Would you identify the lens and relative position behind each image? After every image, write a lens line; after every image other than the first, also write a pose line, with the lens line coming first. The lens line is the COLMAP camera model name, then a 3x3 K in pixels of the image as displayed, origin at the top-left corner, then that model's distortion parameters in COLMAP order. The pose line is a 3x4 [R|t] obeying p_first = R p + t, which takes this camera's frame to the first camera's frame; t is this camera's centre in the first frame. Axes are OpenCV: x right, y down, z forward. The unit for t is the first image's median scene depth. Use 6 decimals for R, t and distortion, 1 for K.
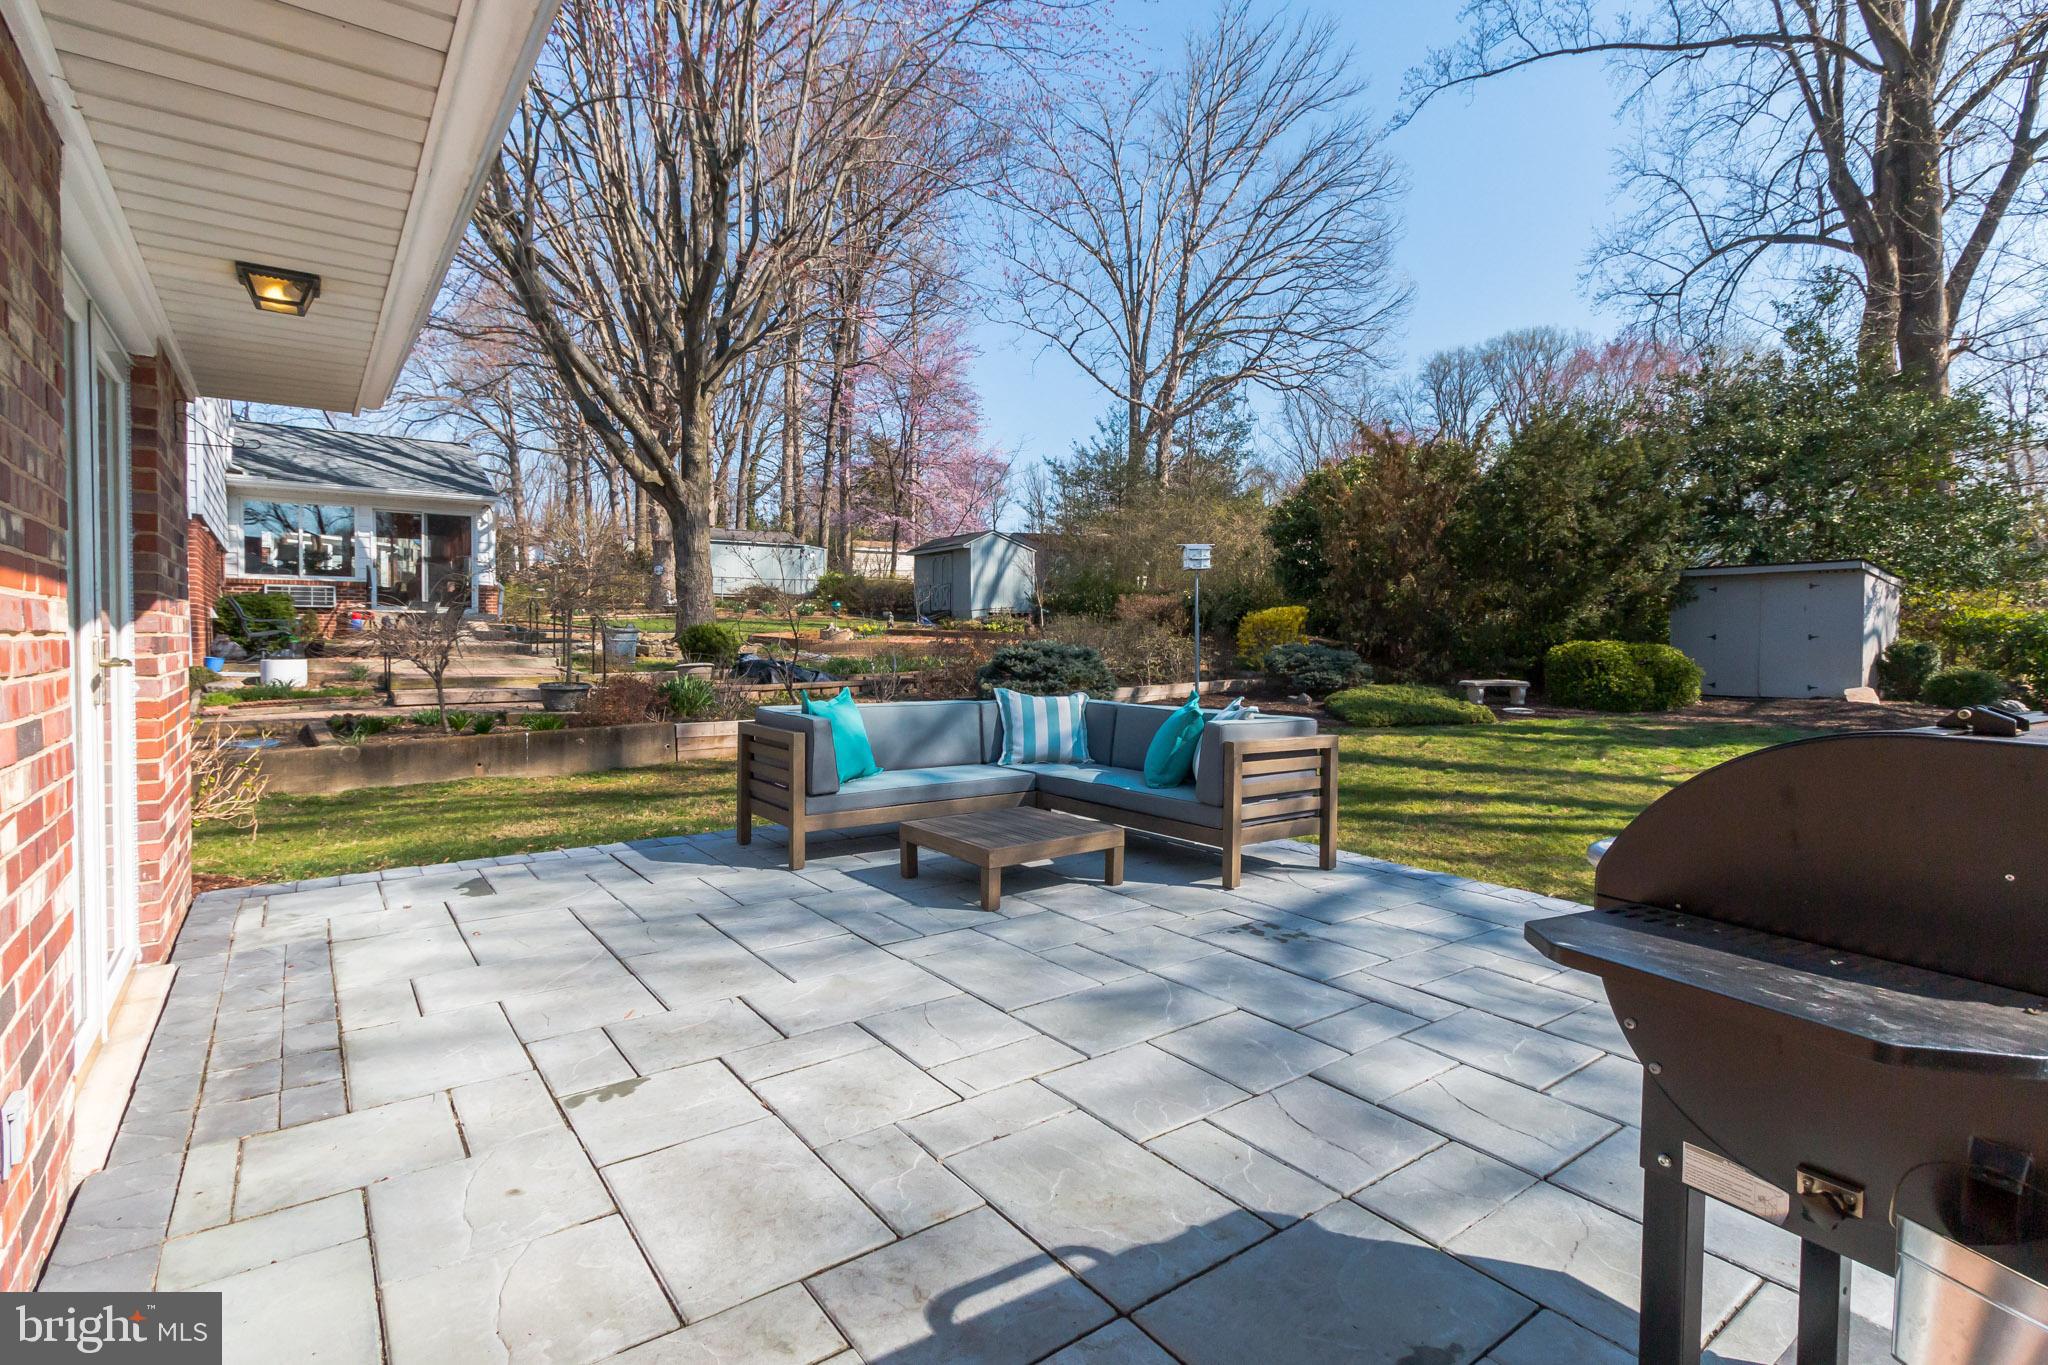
lens RADIAL K [[985.4, 0, 1025.5], [0, 985.4, 628.7], [0, 0, 1]] dist [-0.004895, -0.001573]
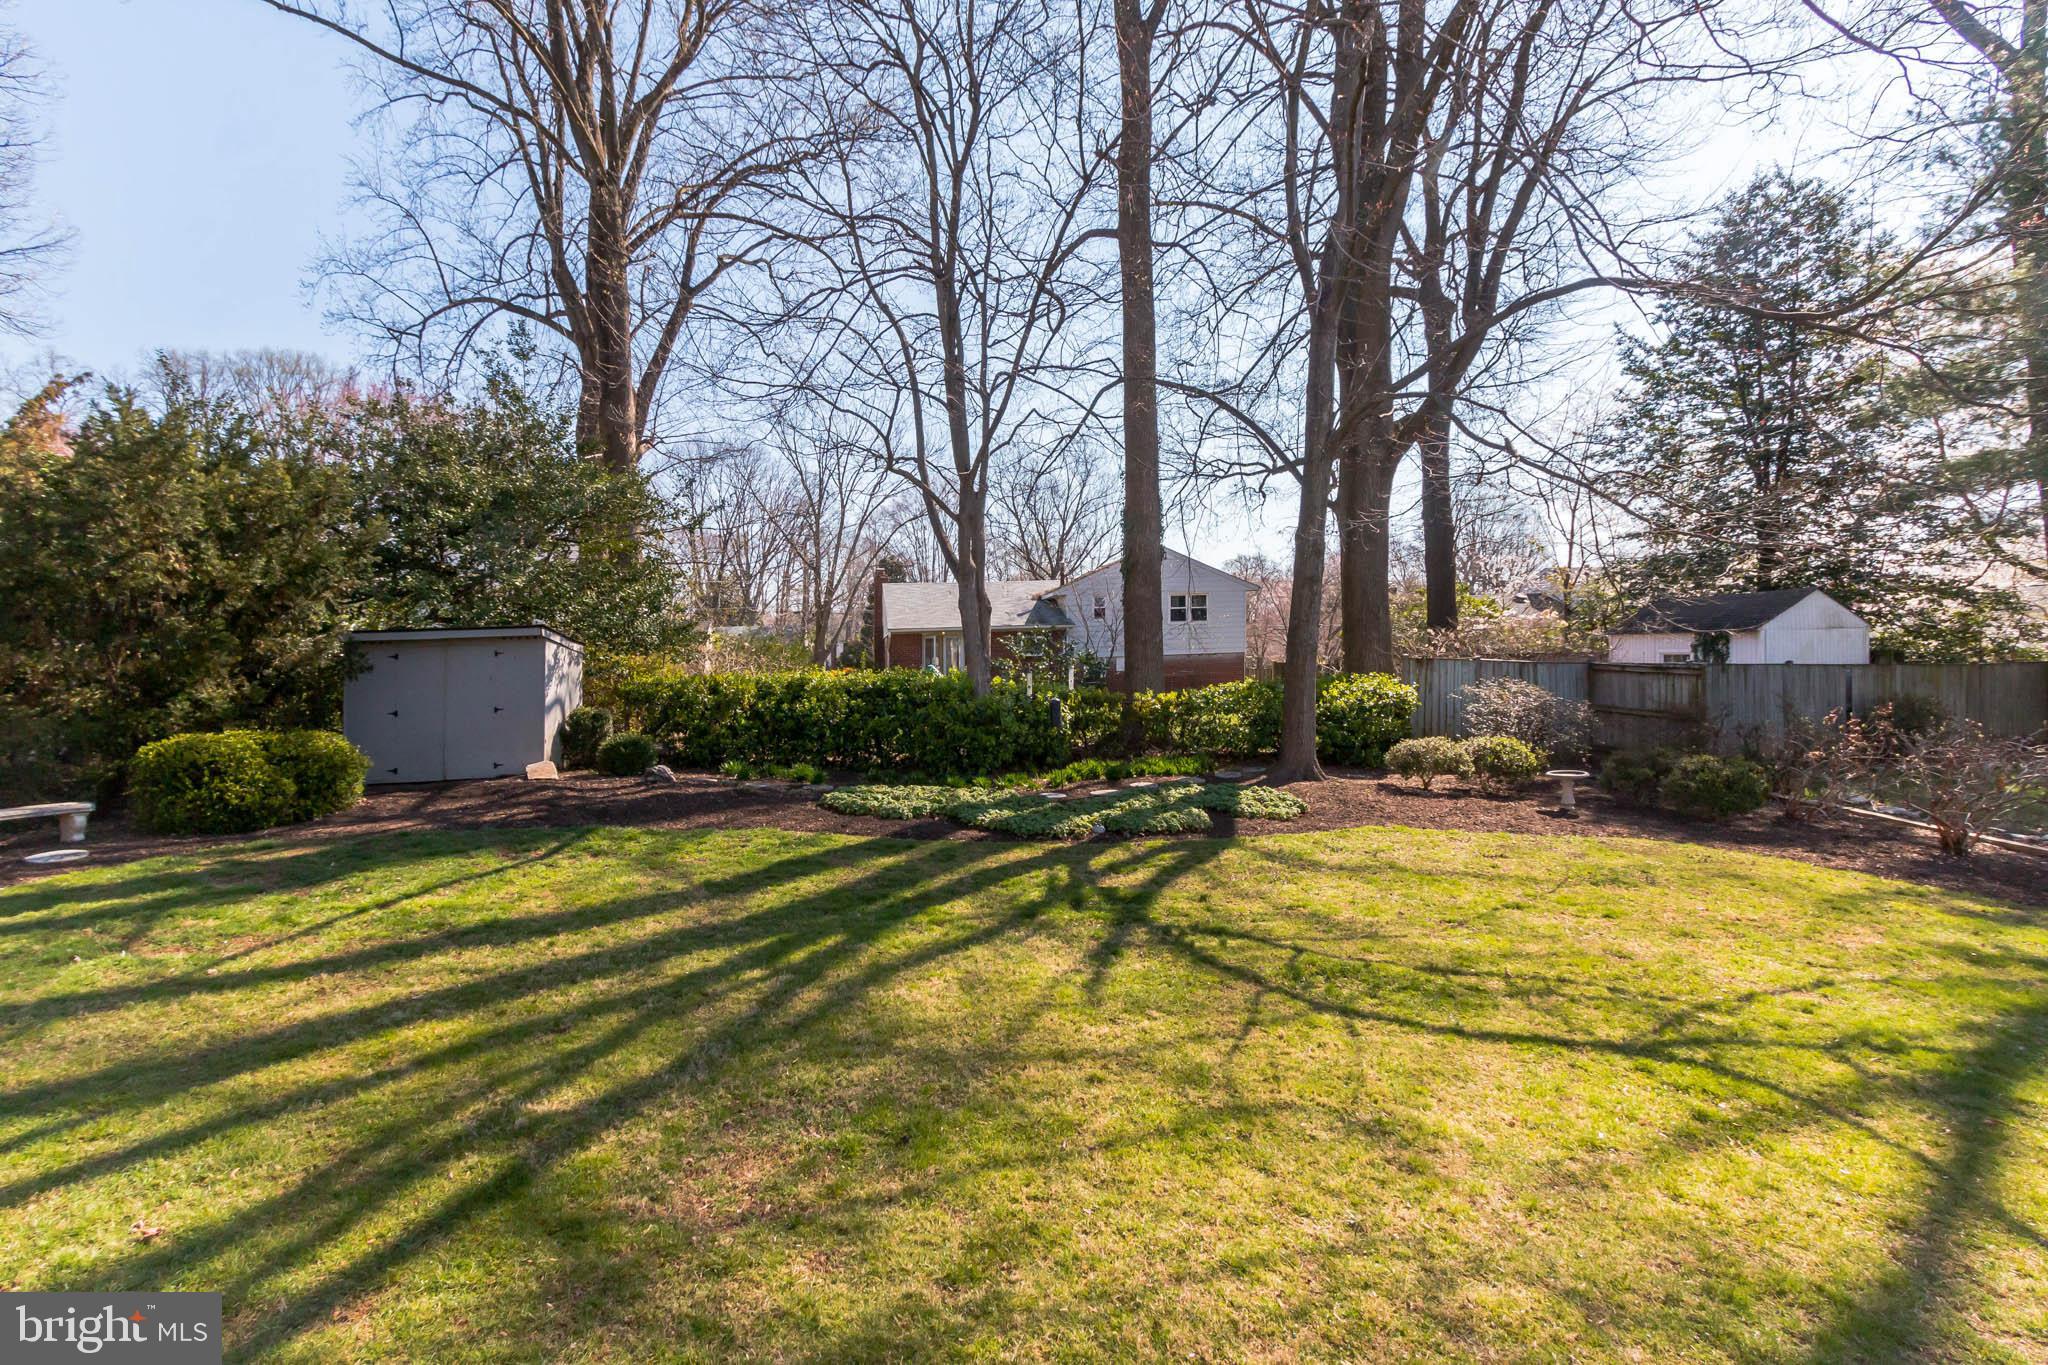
lens RADIAL K [[985.4, 0, 1025.5], [0, 985.4, 628.7], [0, 0, 1]] dist [-0.004895, -0.001573]
pose [[0.445312, 0.017329, 0.895208, 0.190239], [0.027877, 0.999060, -0.033206, -0.021169], [-0.894942, 0.039743, 0.444410, 0.145144]]
